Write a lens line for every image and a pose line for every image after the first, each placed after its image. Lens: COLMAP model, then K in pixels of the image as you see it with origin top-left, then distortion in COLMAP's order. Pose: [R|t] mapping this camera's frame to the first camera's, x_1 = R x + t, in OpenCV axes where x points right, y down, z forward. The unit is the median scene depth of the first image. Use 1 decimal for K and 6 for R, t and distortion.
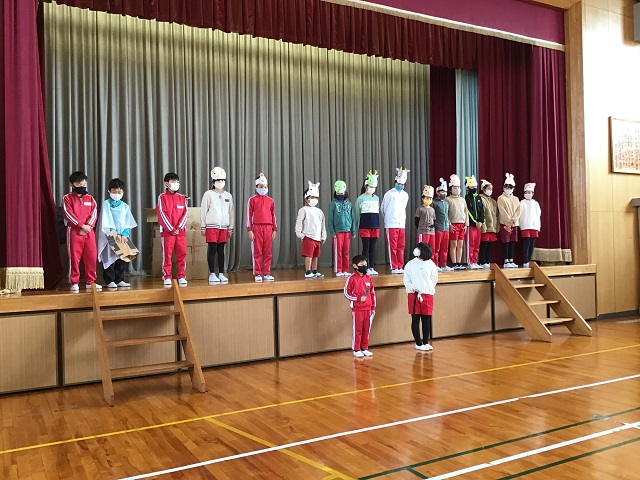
lens RADIAL K [[576.6, 0, 318.9], [0, 576.6, 241.4], [0, 0, 1]] dist [0.125629, -0.256284]
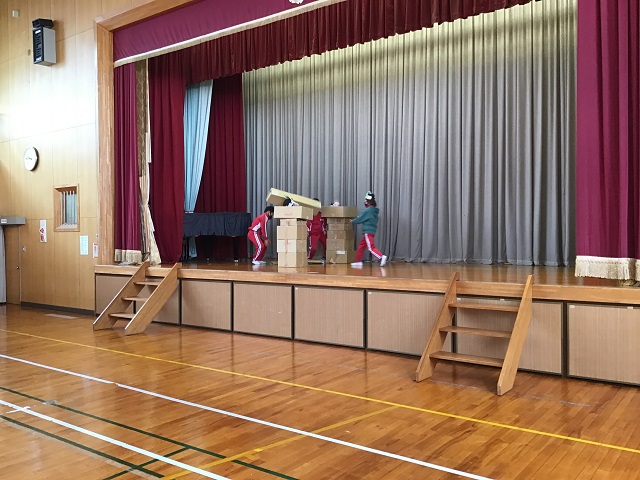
lens RADIAL K [[576.6, 0, 318.9], [0, 576.6, 241.4], [0, 0, 1]] dist [0.125629, -0.256284]
pose [[0.416938, 0.030269, -0.908431, 0.857070], [0.001965, 0.999413, 0.034202, -0.026781], [0.908933, -0.016045, 0.416633, 0.492950]]
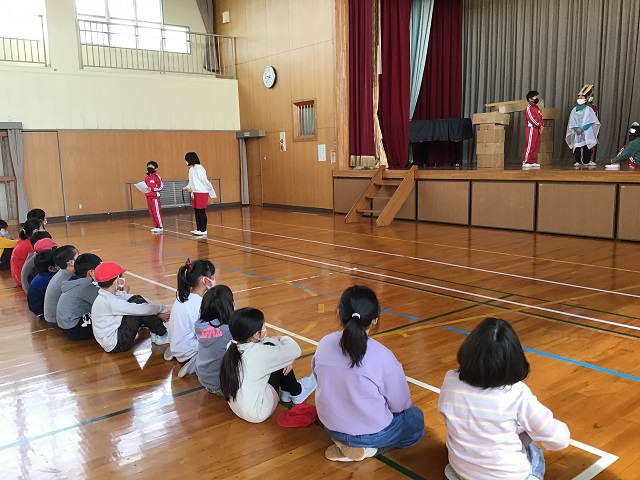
lens RADIAL K [[576.6, 0, 318.9], [0, 576.6, 241.4], [0, 0, 1]] dist [0.125629, -0.256284]
pose [[0.173636, 0.166145, -0.970694, 0.925796], [0.026079, 0.984545, 0.173181, -0.009345], [0.984465, -0.055385, 0.166620, 0.308770]]
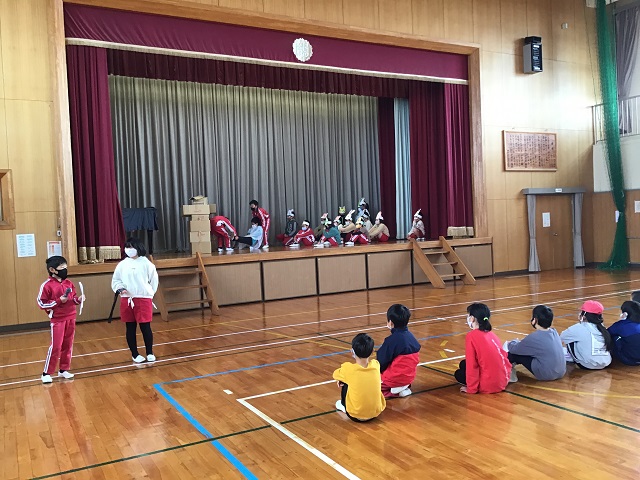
lens RADIAL K [[576.6, 0, 318.9], [0, 576.6, 241.4], [0, 0, 1]] dist [0.125629, -0.256284]
pose [[0.999693, -0.023575, -0.007561, 0.071579], [0.023802, 0.999218, 0.031580, -0.005153], [0.006810, -0.031750, 0.999473, -0.428602]]
